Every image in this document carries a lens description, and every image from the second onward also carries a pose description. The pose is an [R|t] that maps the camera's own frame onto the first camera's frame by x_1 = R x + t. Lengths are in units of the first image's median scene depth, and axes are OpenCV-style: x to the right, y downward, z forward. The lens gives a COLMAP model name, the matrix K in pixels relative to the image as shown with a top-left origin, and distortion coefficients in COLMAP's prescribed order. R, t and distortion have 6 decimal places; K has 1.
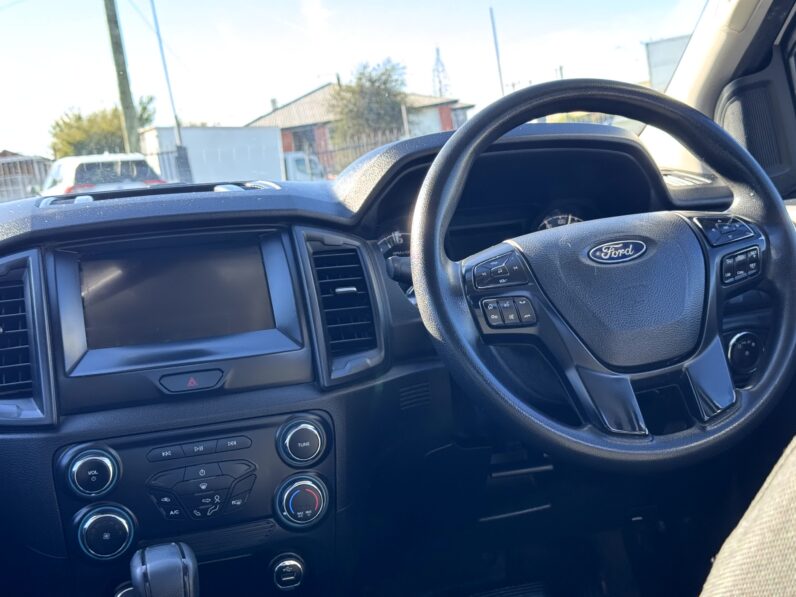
lens RADIAL K [[1132.0, 0, 404.1], [0, 1132.0, 296.1], [0, 0, 1]] dist [0.179800, 0.000000]
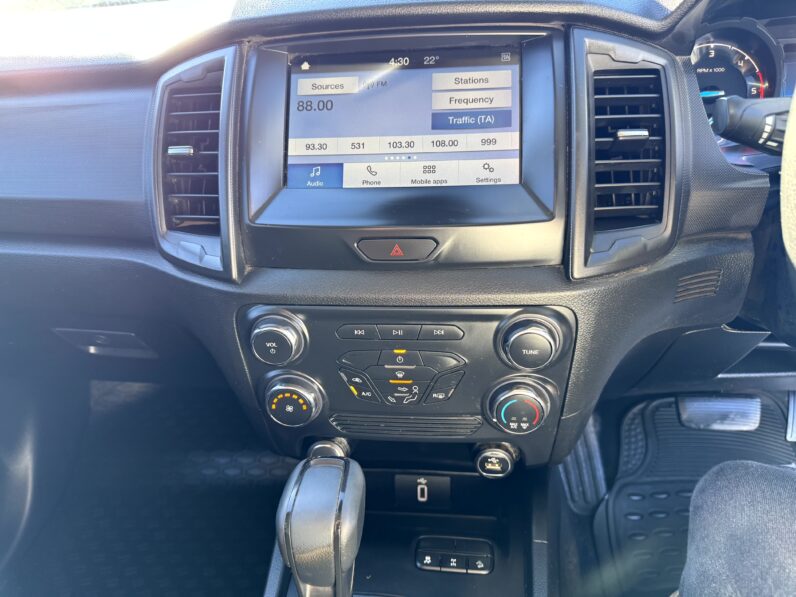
lens RADIAL K [[566.8, 0, 394.2], [0, 566.8, 296.5], [0, 0, 1]] dist [0.018834, -0.025425]
pose [[0.926462, 0.204194, -0.316184, -0.055225], [-0.067277, 0.916360, 0.394661, -0.041358], [0.370326, -0.344367, 0.862711, 0.594578]]
